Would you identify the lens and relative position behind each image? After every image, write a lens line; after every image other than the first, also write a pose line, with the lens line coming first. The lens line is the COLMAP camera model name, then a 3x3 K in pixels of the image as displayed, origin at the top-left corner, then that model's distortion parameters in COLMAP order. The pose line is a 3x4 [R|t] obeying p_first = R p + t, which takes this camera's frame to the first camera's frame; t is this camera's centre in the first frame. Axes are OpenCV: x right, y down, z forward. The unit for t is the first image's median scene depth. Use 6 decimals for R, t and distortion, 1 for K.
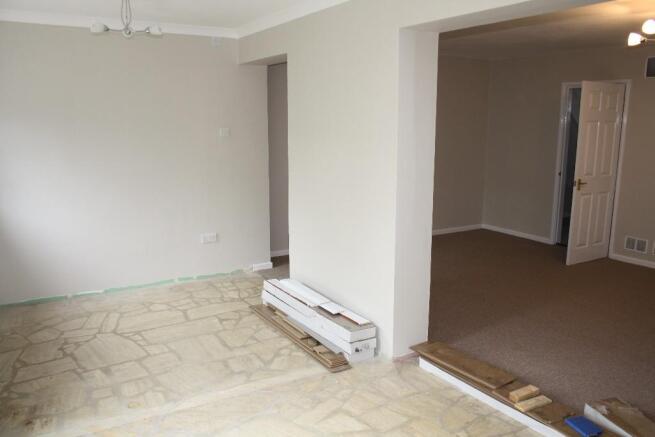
lens RADIAL K [[550.3, 0, 322.7], [0, 550.3, 221.7], [0, 0, 1]] dist [-0.108629, 0.079862]
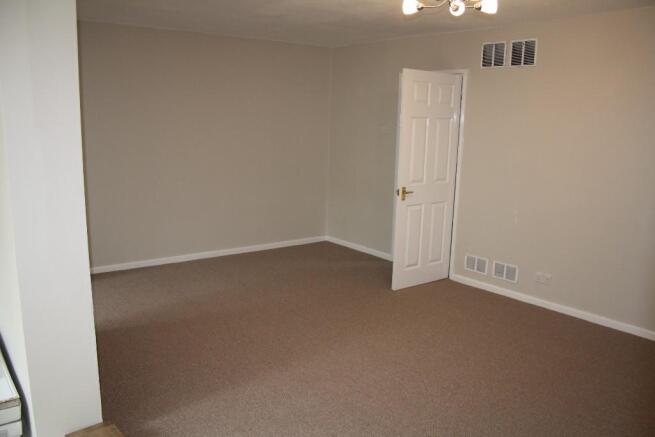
lens RADIAL K [[550.3, 0, 332.3], [0, 550.3, 216.6], [0, 0, 1]] dist [-0.108629, 0.079862]
pose [[0.991853, 0.000961, 0.127386, 0.251629], [-0.000050, 0.999974, -0.007155, -0.026610], [-0.127389, 0.007090, 0.991827, 0.171757]]
